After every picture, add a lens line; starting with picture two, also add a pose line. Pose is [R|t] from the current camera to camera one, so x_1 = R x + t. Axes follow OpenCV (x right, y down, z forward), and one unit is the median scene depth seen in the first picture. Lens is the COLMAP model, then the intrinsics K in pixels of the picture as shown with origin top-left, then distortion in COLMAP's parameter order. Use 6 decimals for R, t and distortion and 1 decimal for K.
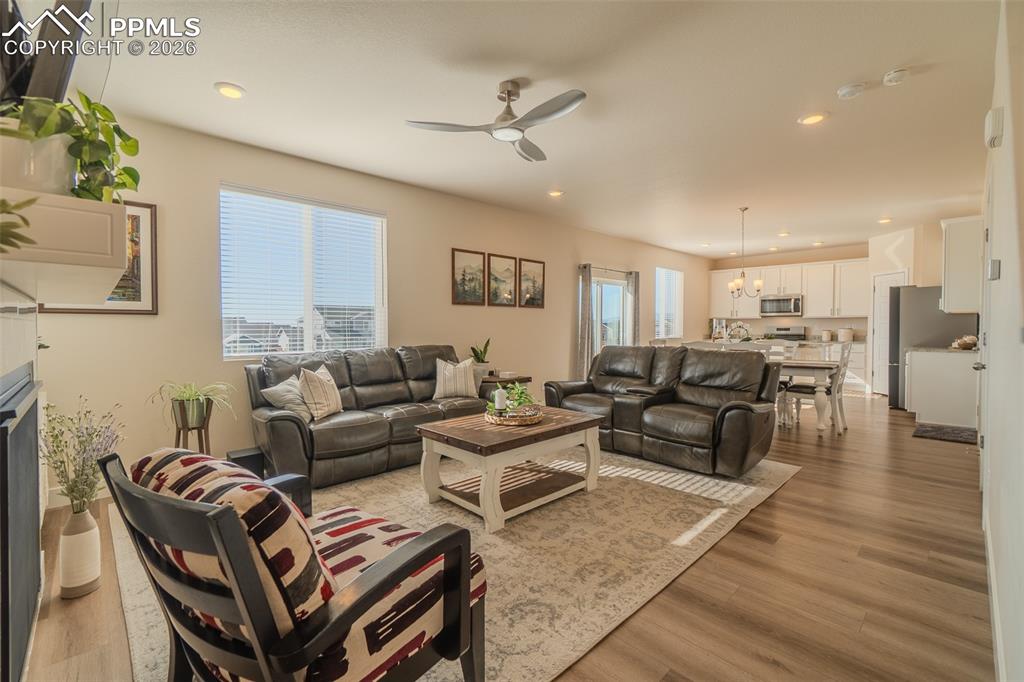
lens RADIAL K [[439.9, 0, 504.2], [0, 439.9, 335.6], [0, 0, 1]] dist [-0.002740, 0.000175]
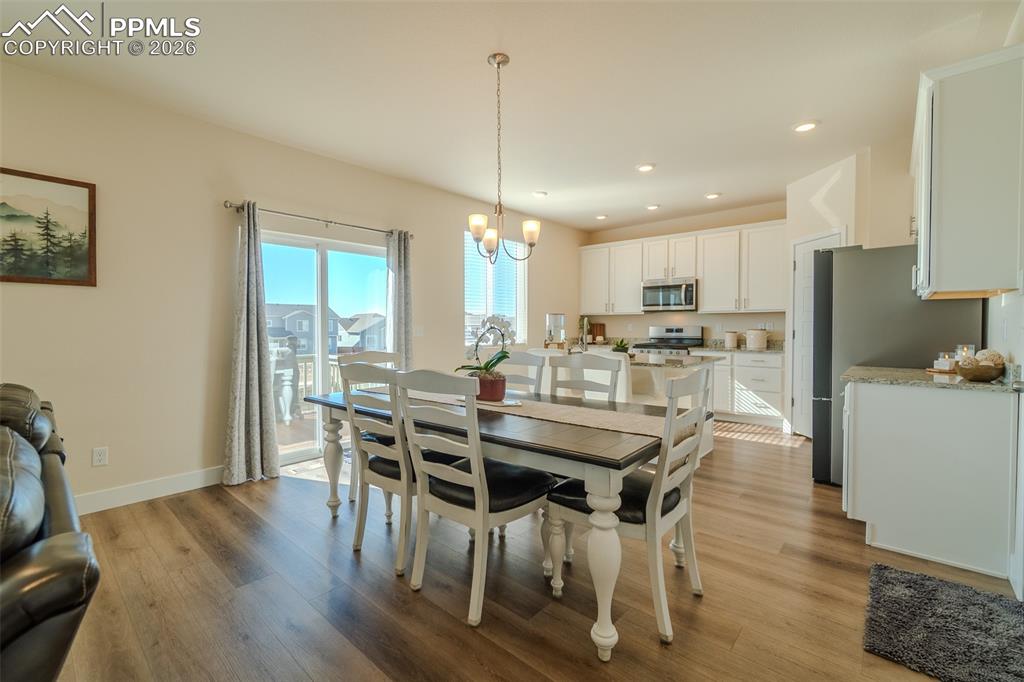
lens RADIAL K [[434.7, 0, 503.3], [0, 434.7, 334.8], [0, 0, 1]] dist [-0.002788, -0.000260]
pose [[0.996992, -0.000960, 0.077497, 0.512602], [0.000924, 0.999999, 0.000500, -0.012695], [-0.077498, -0.000427, 0.996992, 0.561259]]
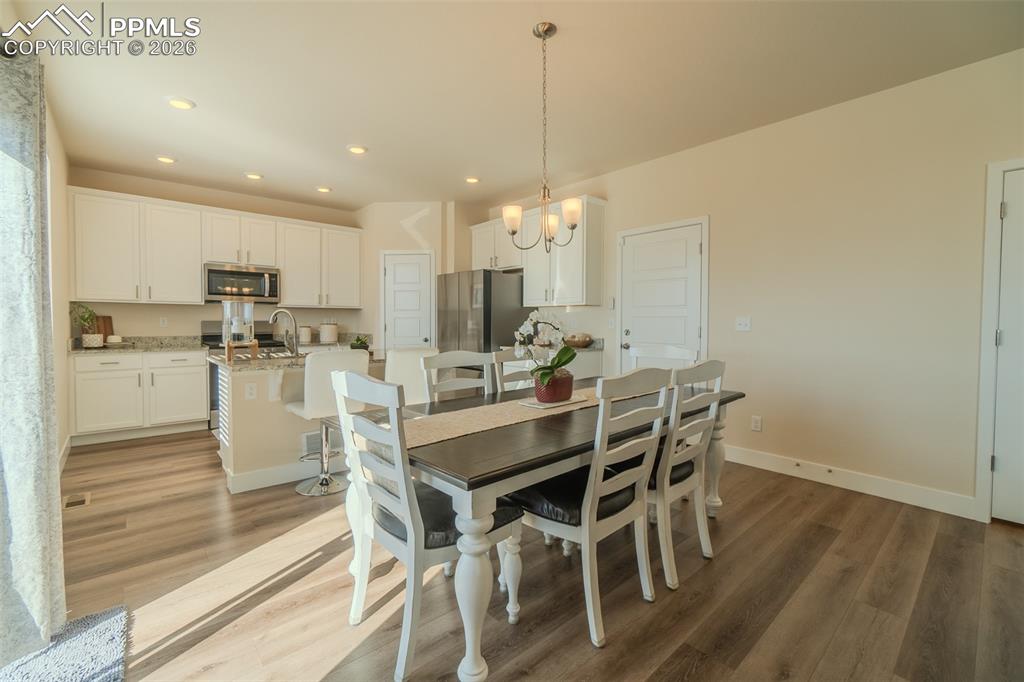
lens RADIAL K [[434.7, 0, 503.3], [0, 434.7, 334.8], [0, 0, 1]] dist [-0.002788, -0.000260]
pose [[0.045999, -0.025149, 0.998625, 0.136803], [0.016554, 0.999565, 0.024410, -0.016665], [-0.998804, 0.015409, 0.046395, 1.012890]]
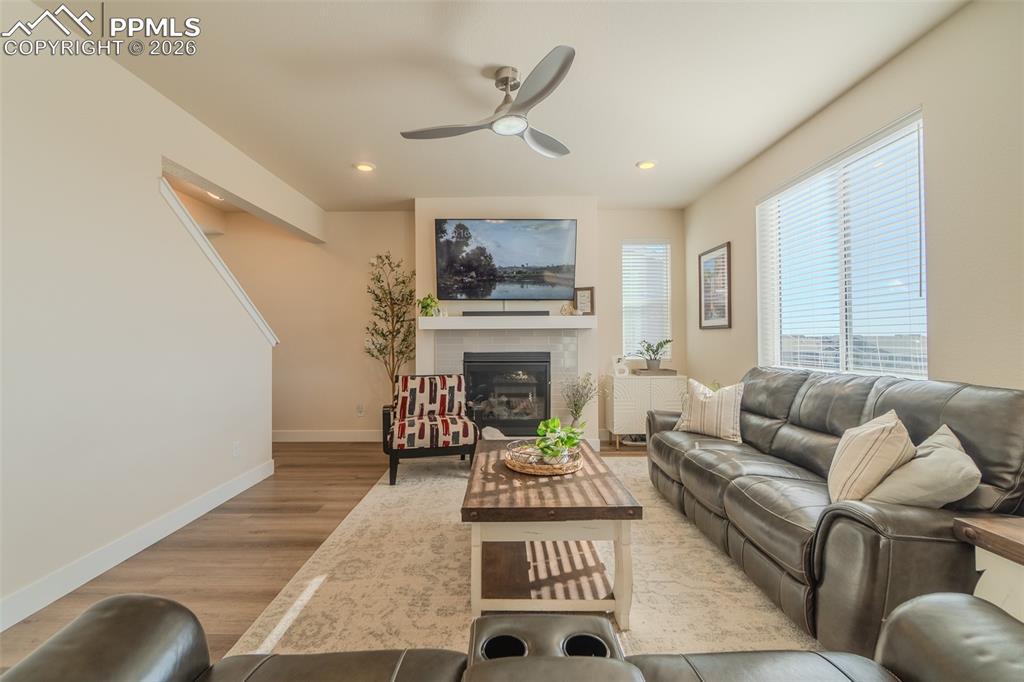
lens RADIAL K [[439.9, 0, 504.2], [0, 439.9, 335.6], [0, 0, 1]] dist [-0.002740, 0.000175]
pose [[-0.685248, -0.000275, -0.728310, 0.328044], [-0.005563, 0.999973, 0.004857, -0.015645], [0.728289, 0.007380, -0.685231, 0.785197]]
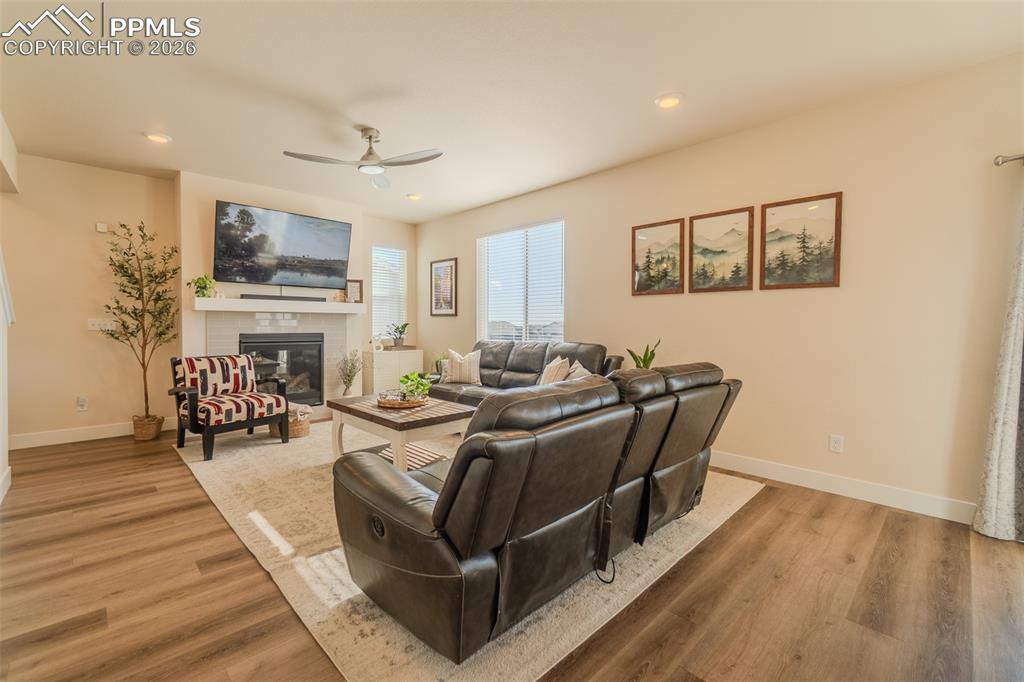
lens RADIAL K [[439.9, 0, 504.2], [0, 439.9, 335.6], [0, 0, 1]] dist [-0.002740, 0.000175]
pose [[0.006606, 0.030709, -0.999507, 0.626190], [-0.024114, 0.999243, 0.030542, -0.014239], [0.999687, 0.023901, 0.007341, 0.672197]]
